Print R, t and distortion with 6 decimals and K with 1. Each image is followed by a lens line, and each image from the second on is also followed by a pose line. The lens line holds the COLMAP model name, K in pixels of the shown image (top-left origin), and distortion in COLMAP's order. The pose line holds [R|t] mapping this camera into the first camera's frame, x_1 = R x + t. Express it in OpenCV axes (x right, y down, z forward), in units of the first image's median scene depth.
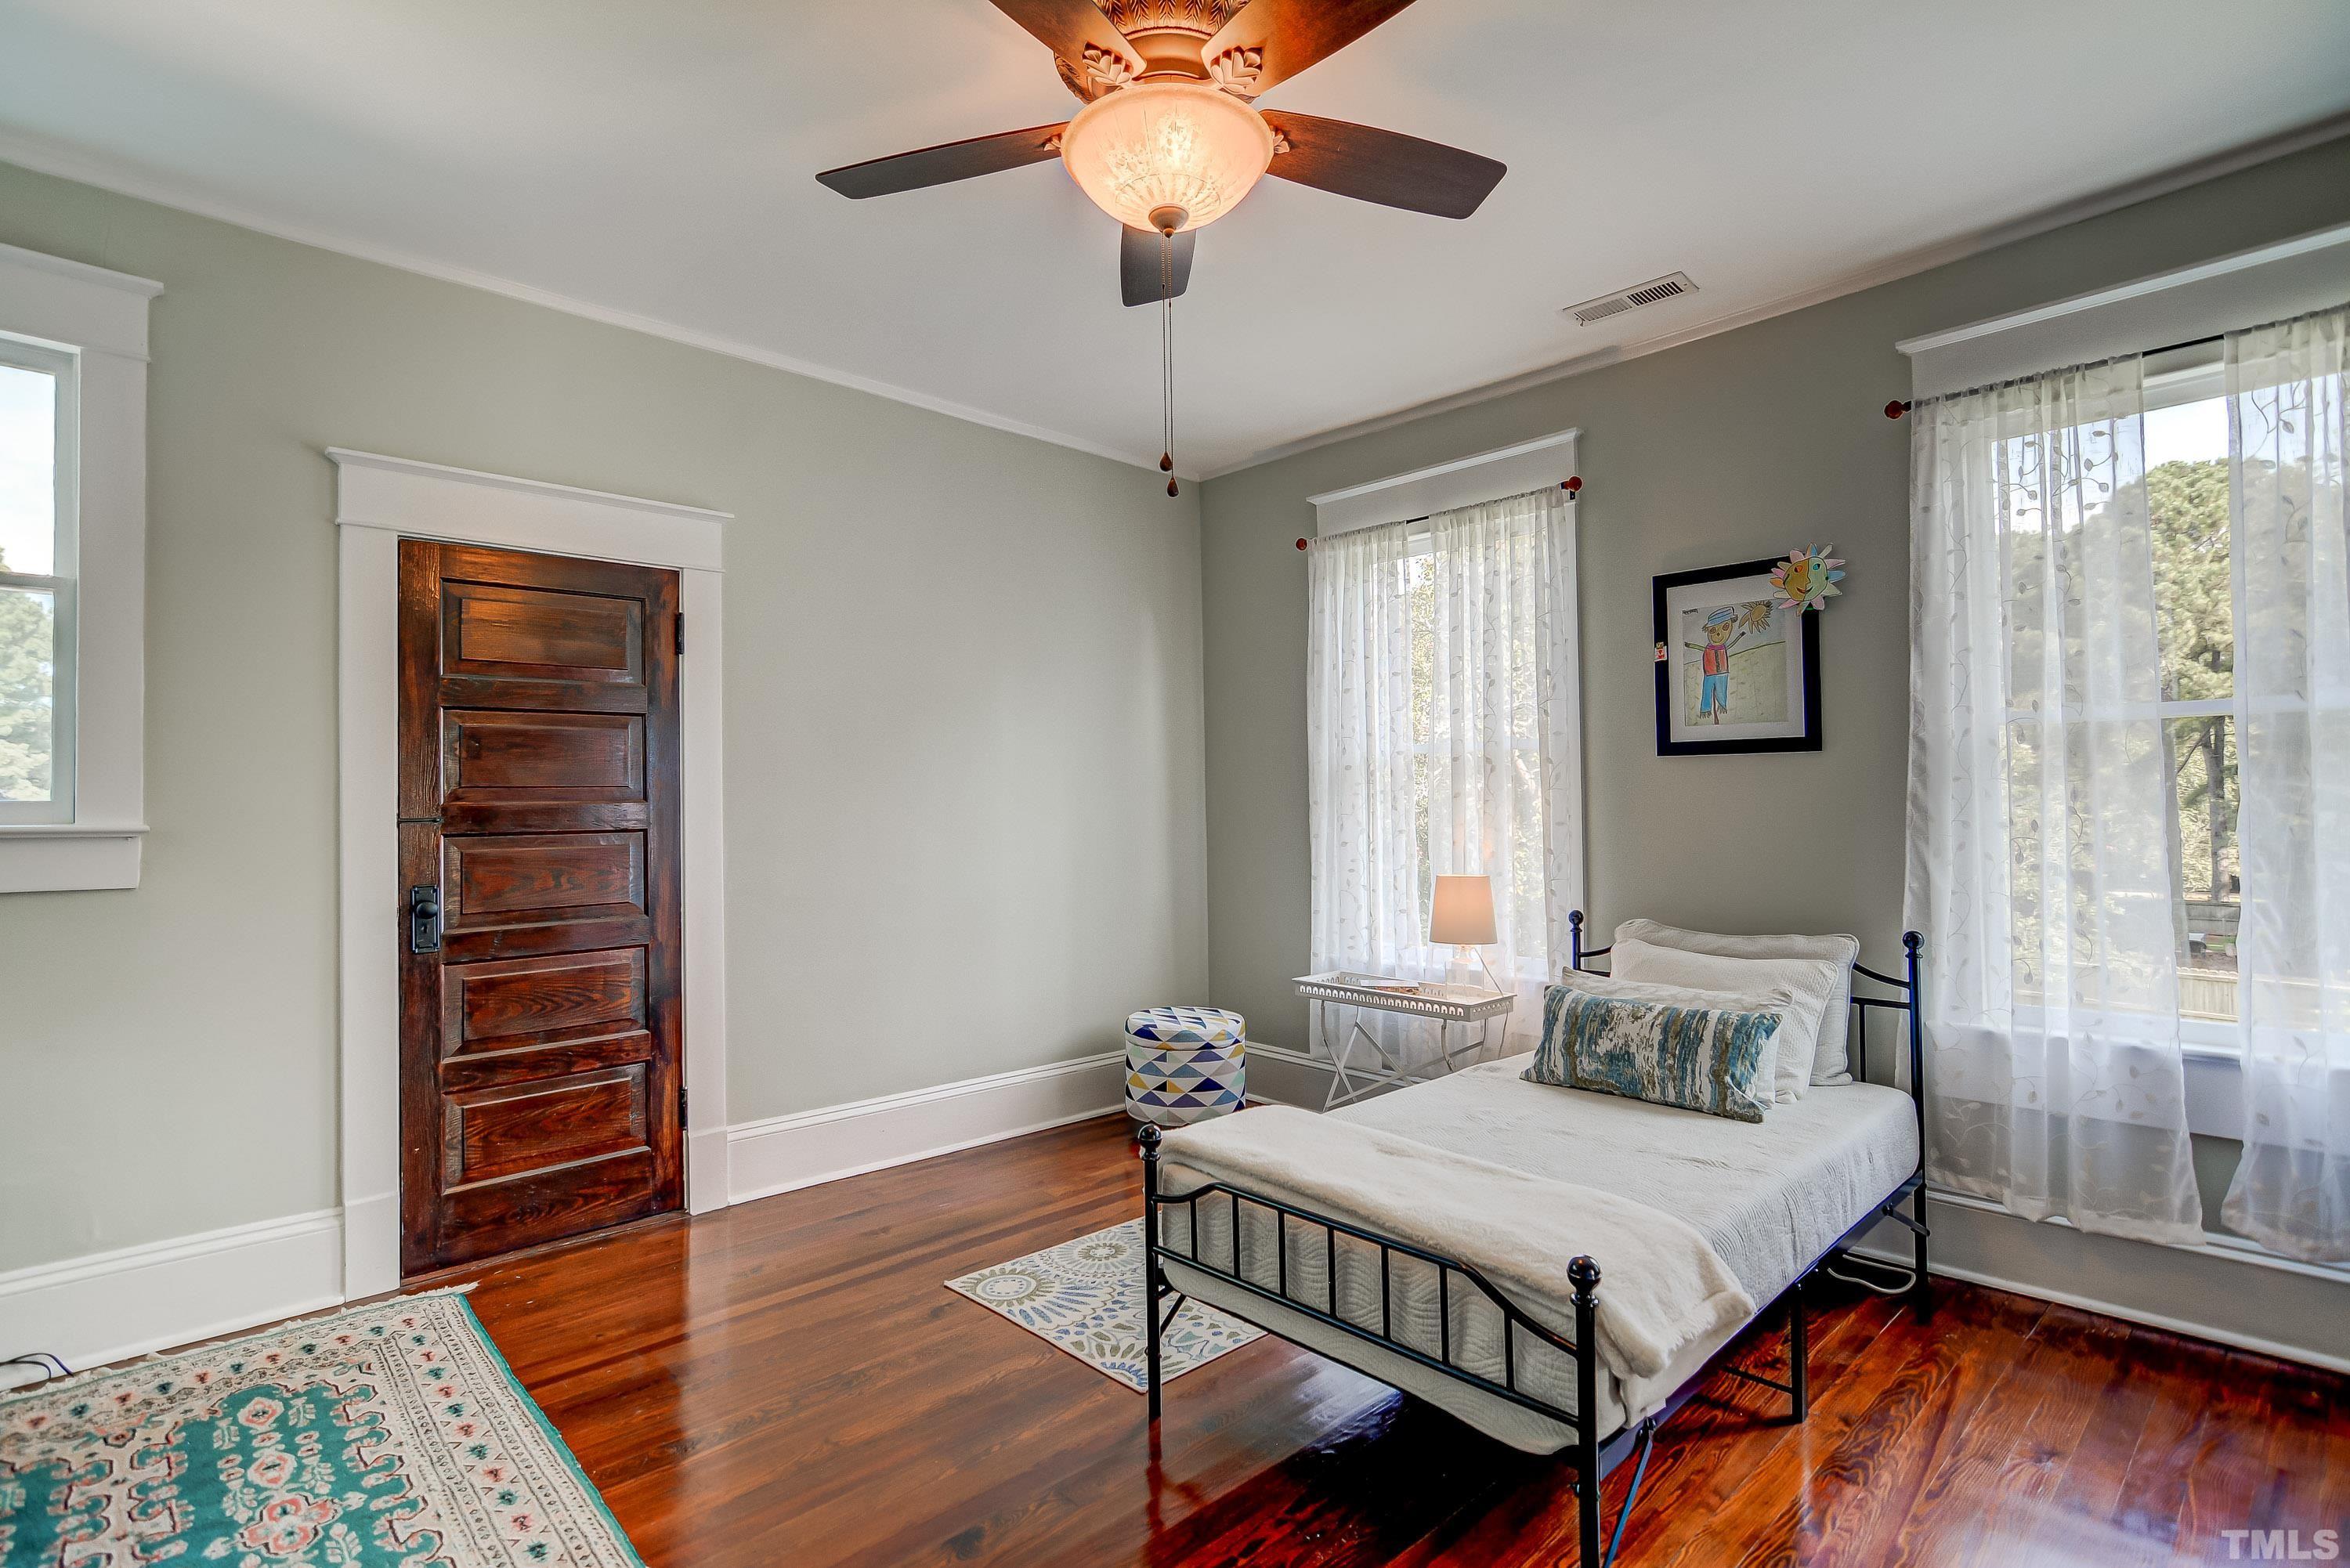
lens RADIAL K [[1131.6, 0, 1163.6], [0, 1131.6, 795.5], [0, 0, 1]] dist [-0.002261, 0.001129]
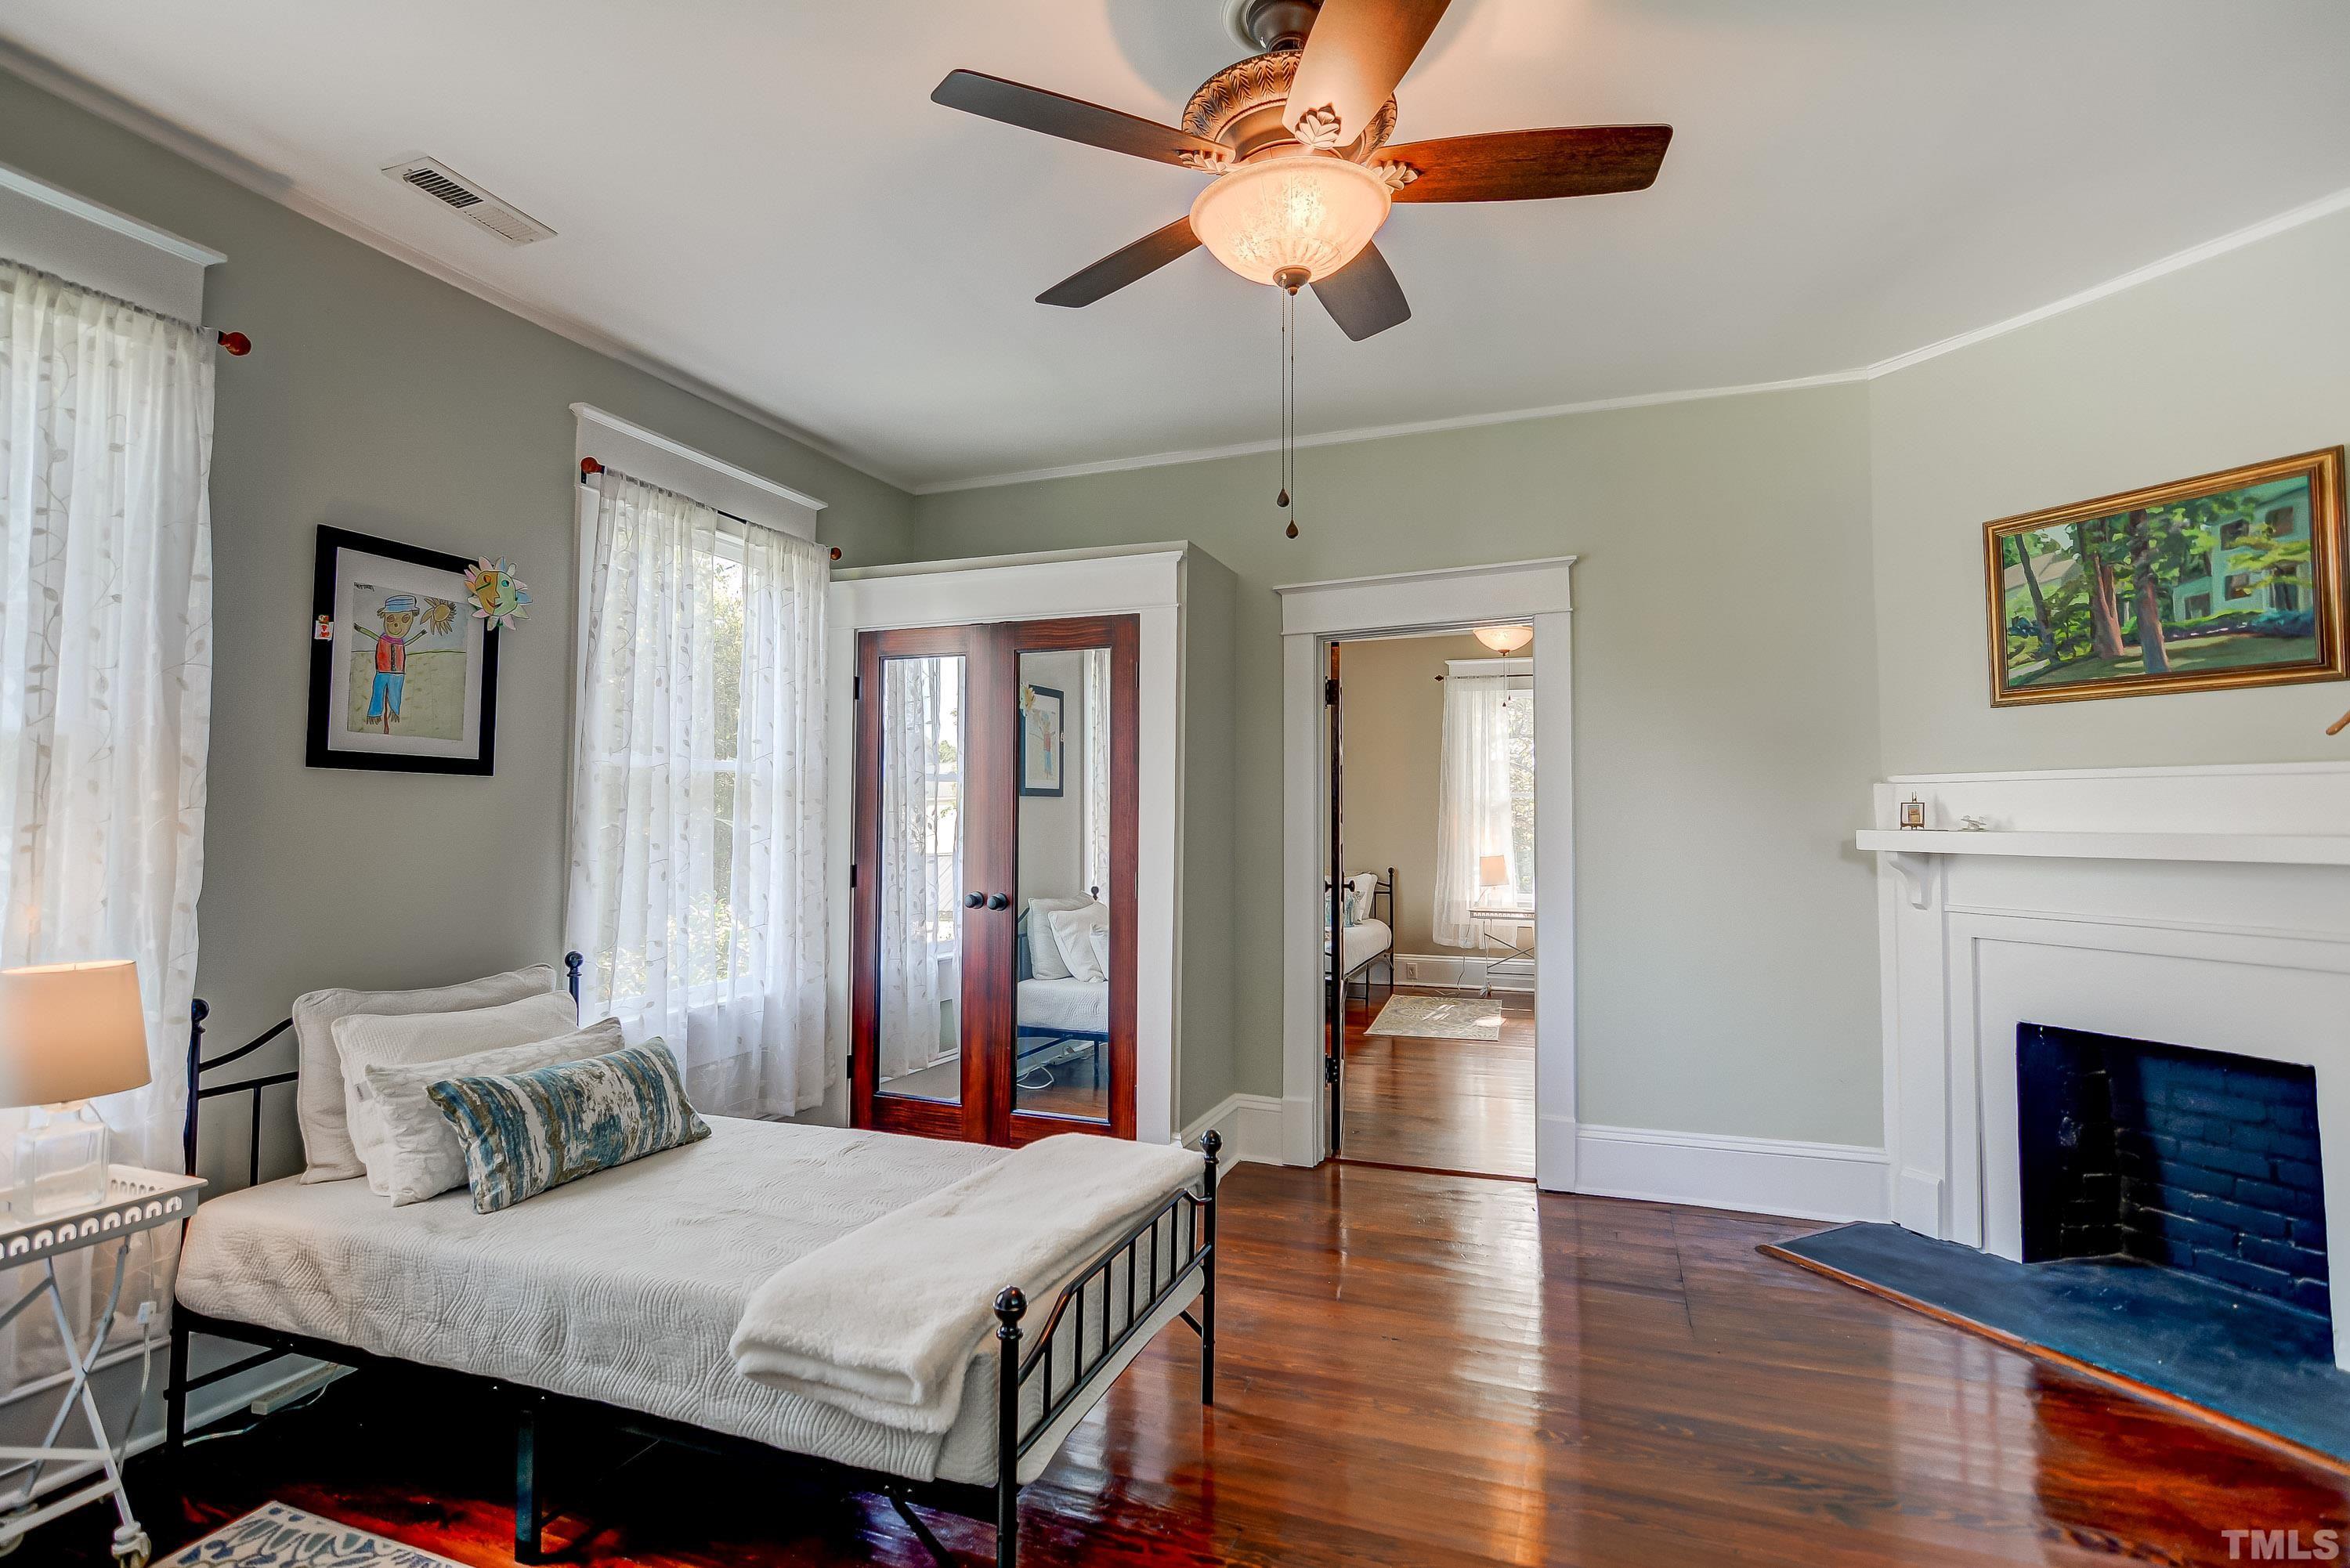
lens RADIAL K [[1131.6, 0, 1166.4], [0, 1131.6, 785.3], [0, 0, 1]] dist [-0.002261, 0.001129]
pose [[-0.435664, 0.037985, 0.899307, -0.508090], [-0.006017, 0.998964, -0.045109, 0.007638], [-0.900089, -0.025063, -0.434984, 0.890894]]
